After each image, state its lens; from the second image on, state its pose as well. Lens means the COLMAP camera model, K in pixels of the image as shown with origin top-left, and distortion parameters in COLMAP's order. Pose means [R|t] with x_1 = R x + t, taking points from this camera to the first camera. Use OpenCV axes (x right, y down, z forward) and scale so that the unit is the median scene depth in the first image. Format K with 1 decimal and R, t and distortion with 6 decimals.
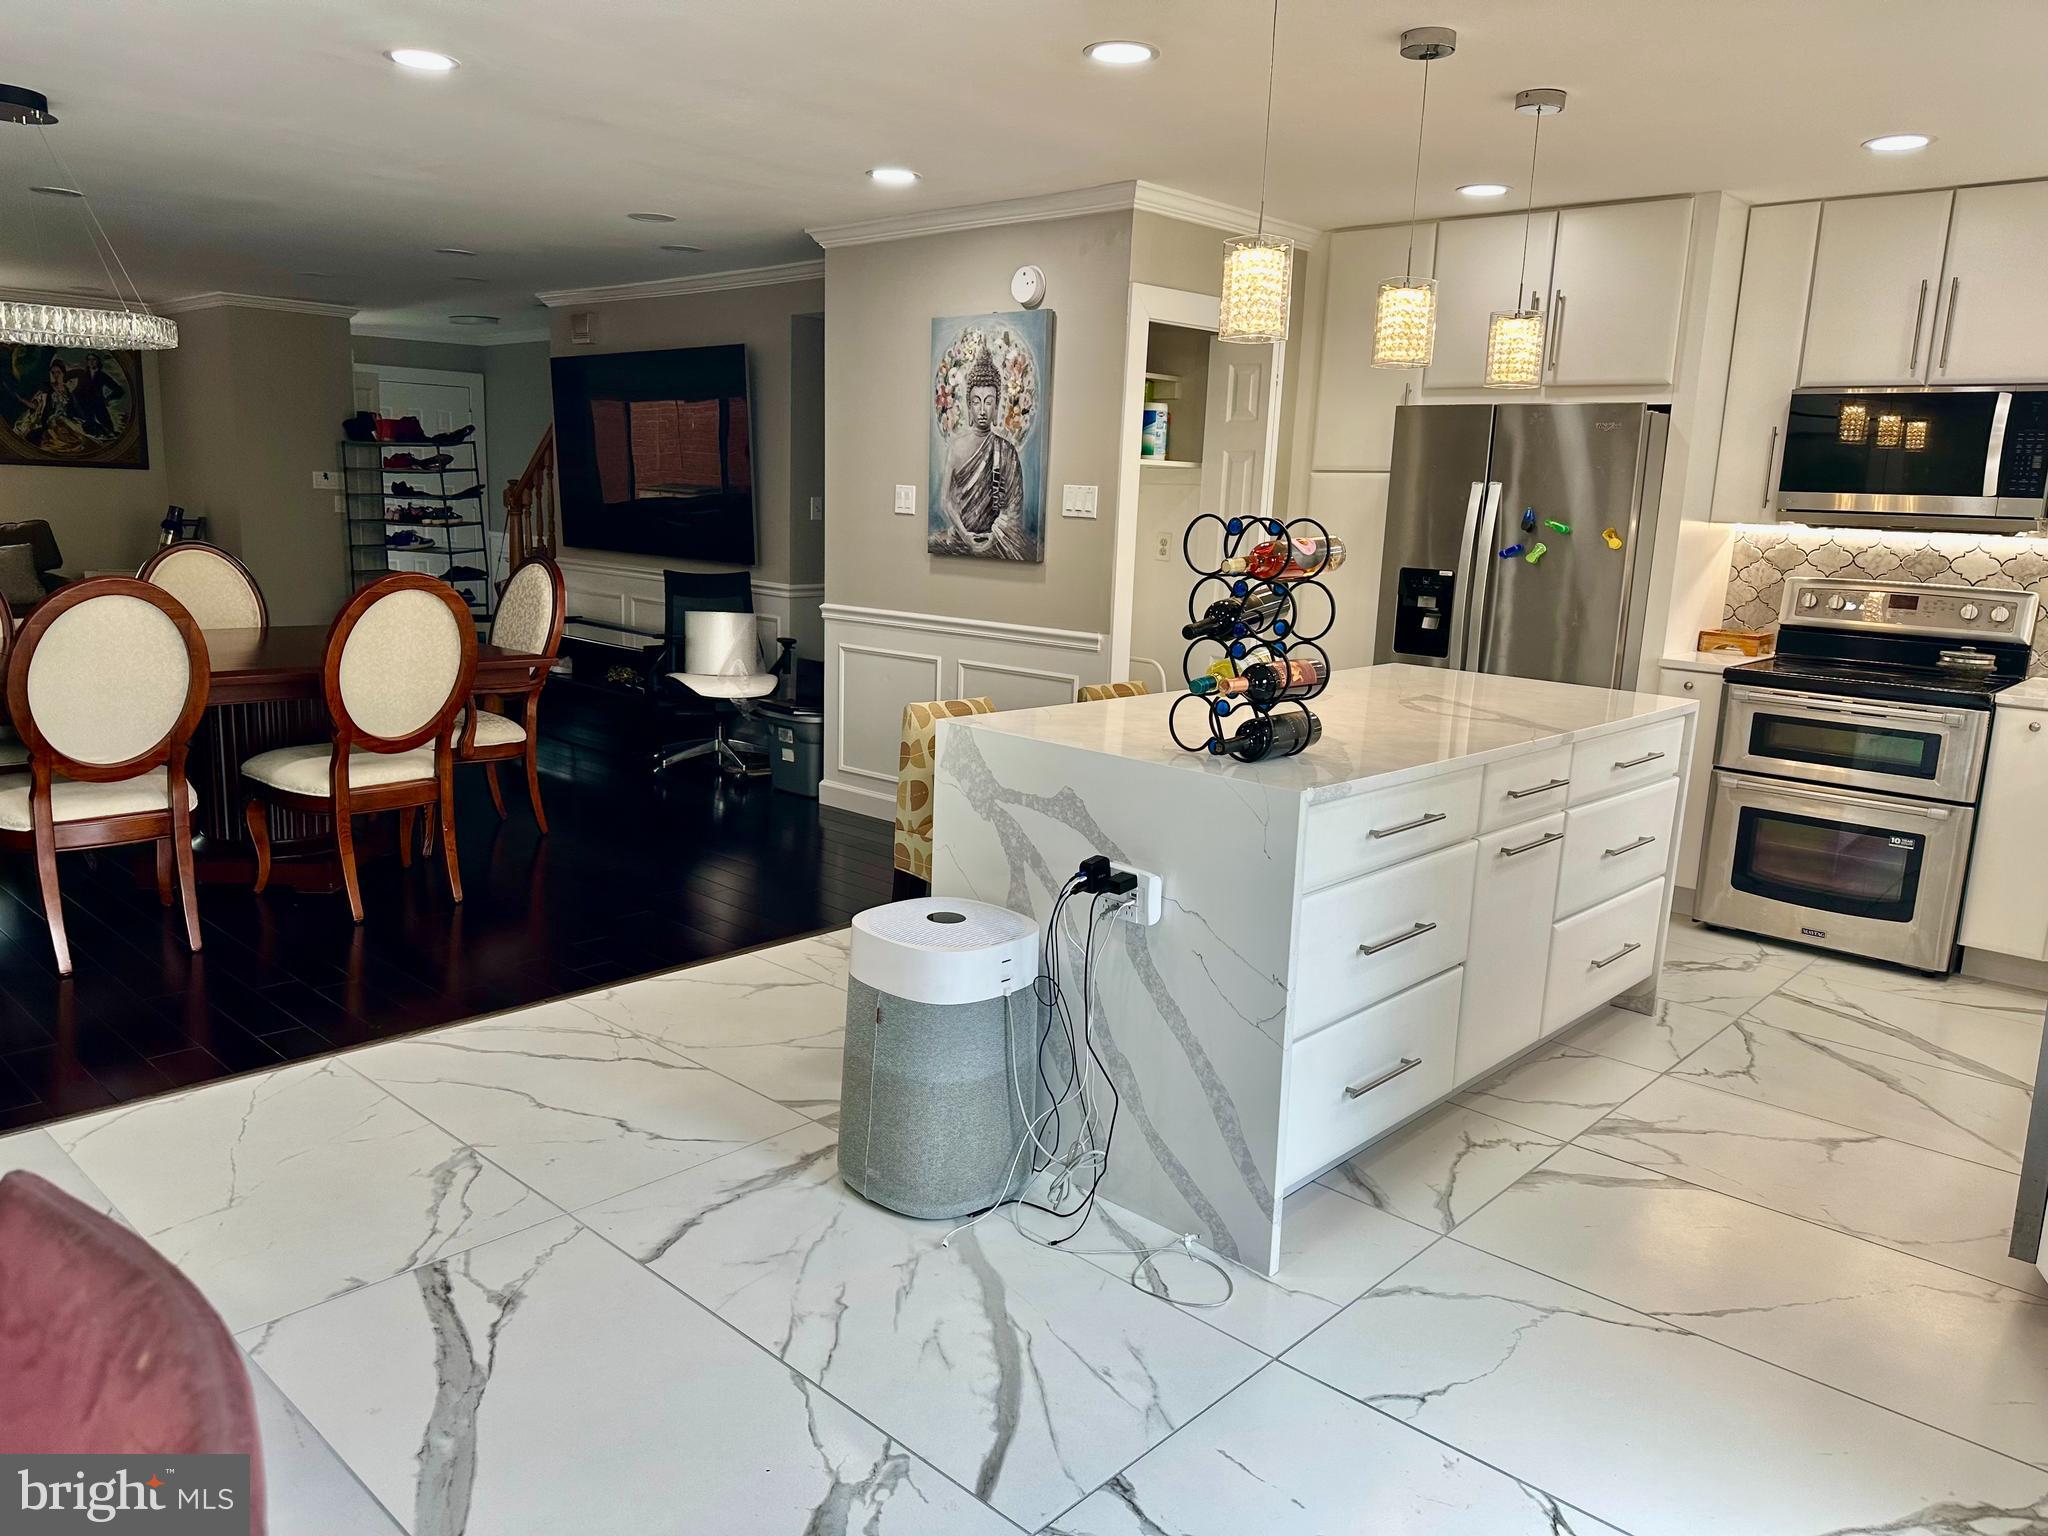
lens RADIAL K [[1441.7, 0, 1026.1], [0, 1441.7, 809.7], [0, 0, 1]] dist [0.018194, -0.047871]
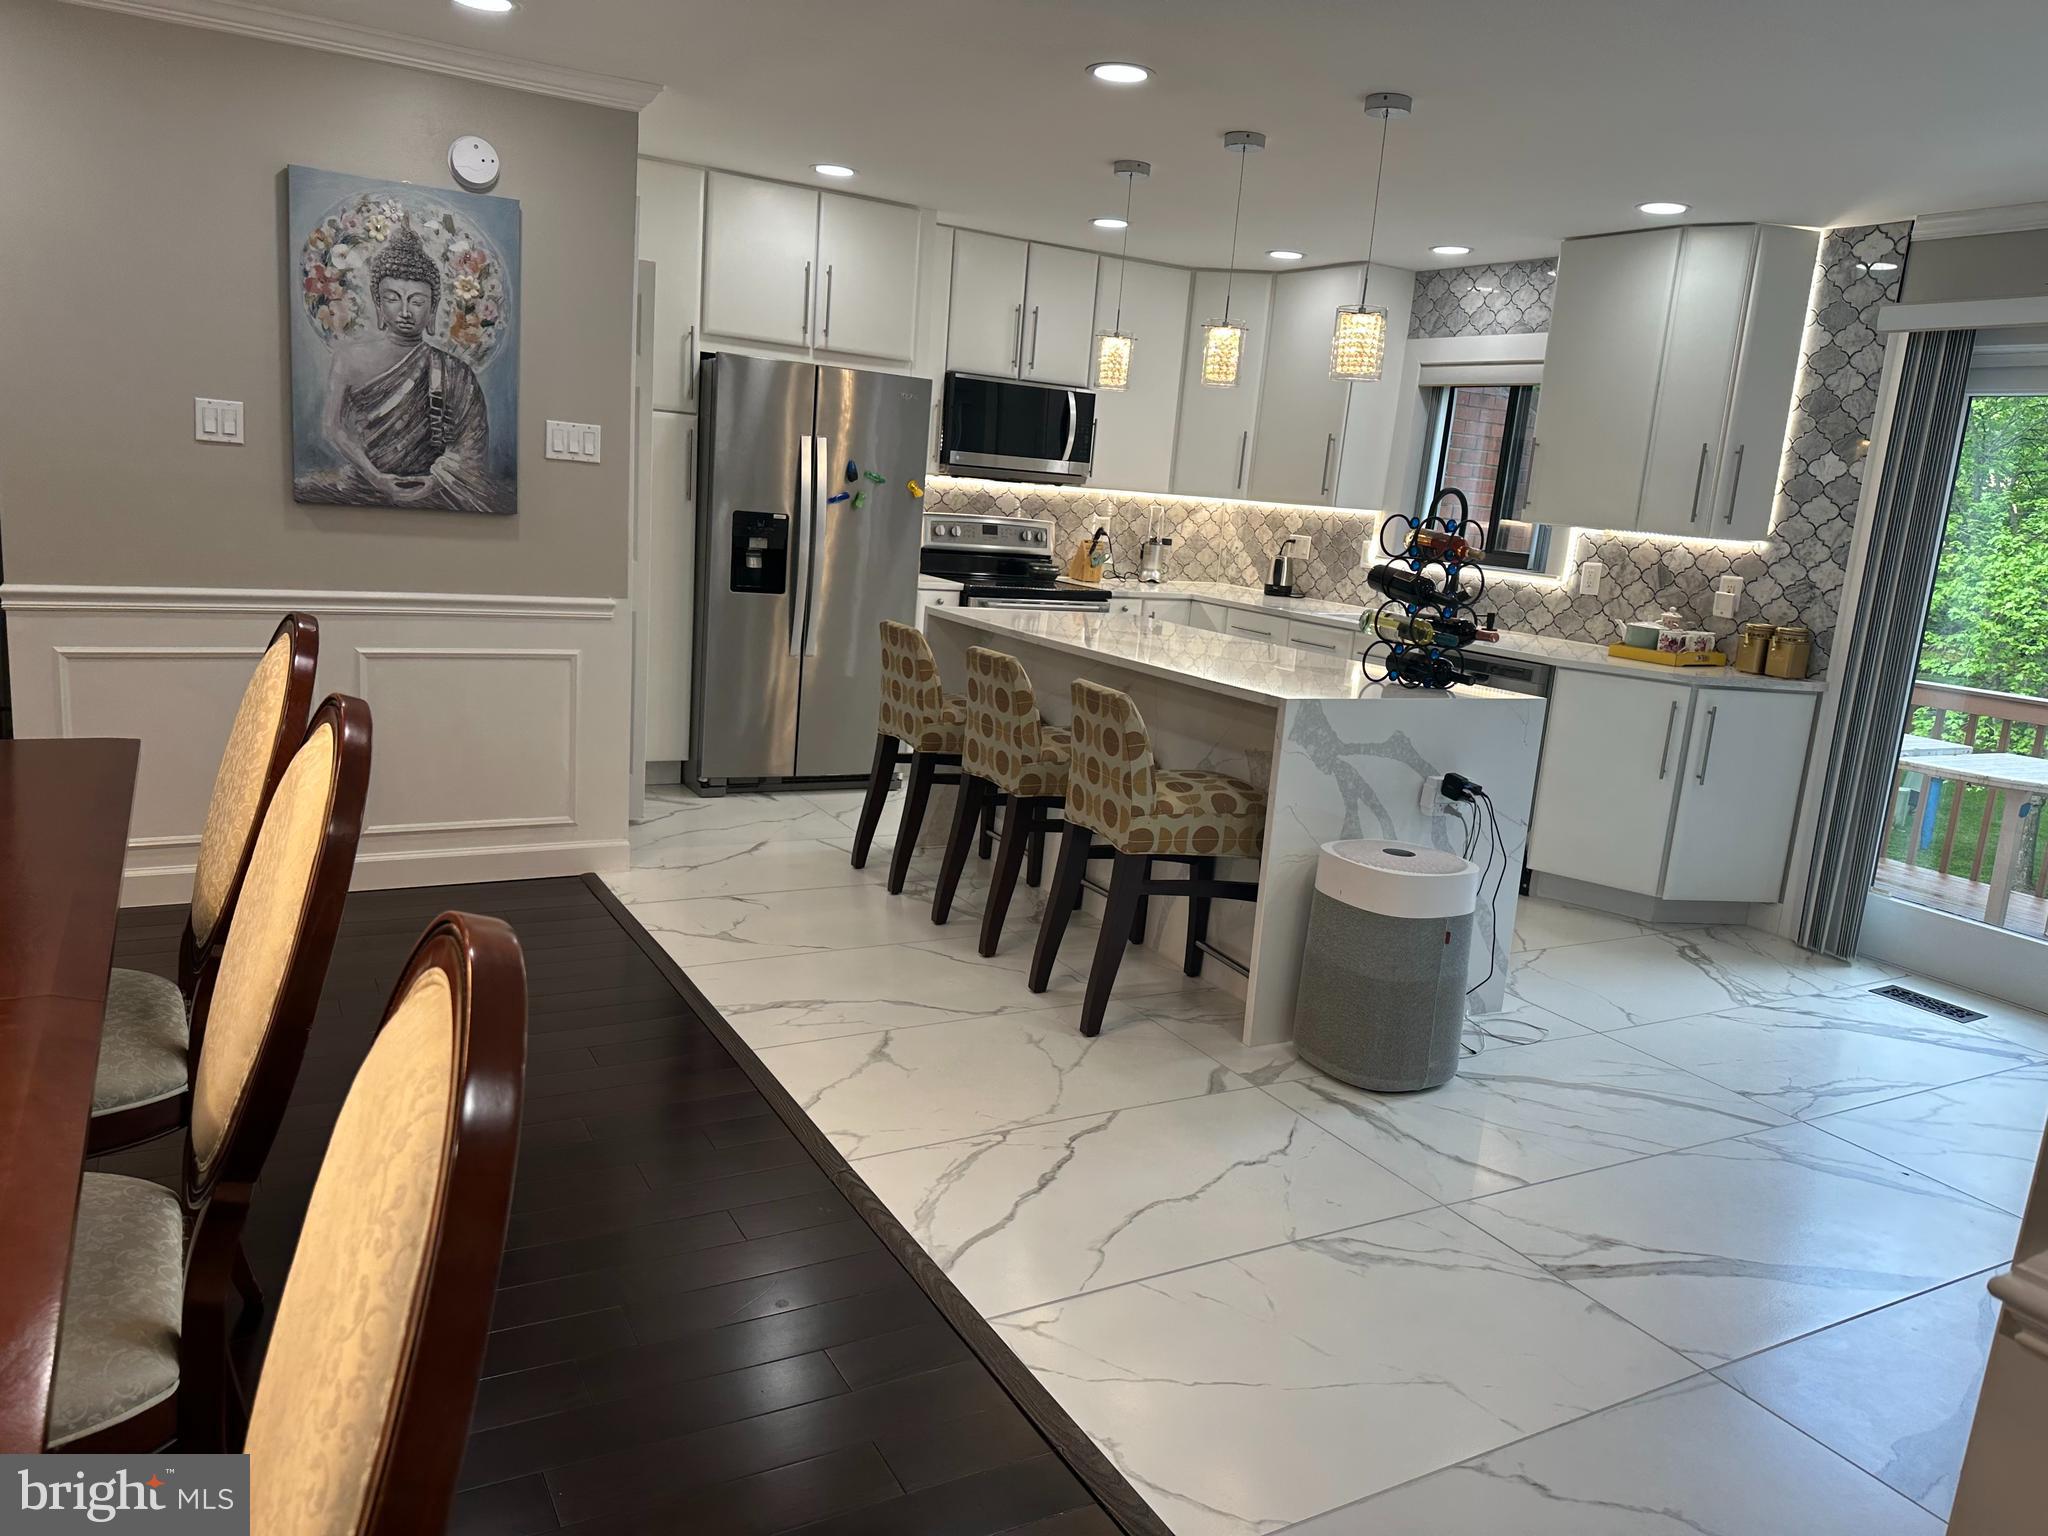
lens RADIAL K [[1441.7, 0, 1035.0], [0, 1441.7, 779.6], [0, 0, 1]] dist [0.018194, -0.047871]
pose [[0.297211, -0.200573, 0.933508, -0.688656], [0.130291, 0.977062, 0.168449, -0.125185], [-0.945881, 0.071563, 0.316526, 0.479766]]
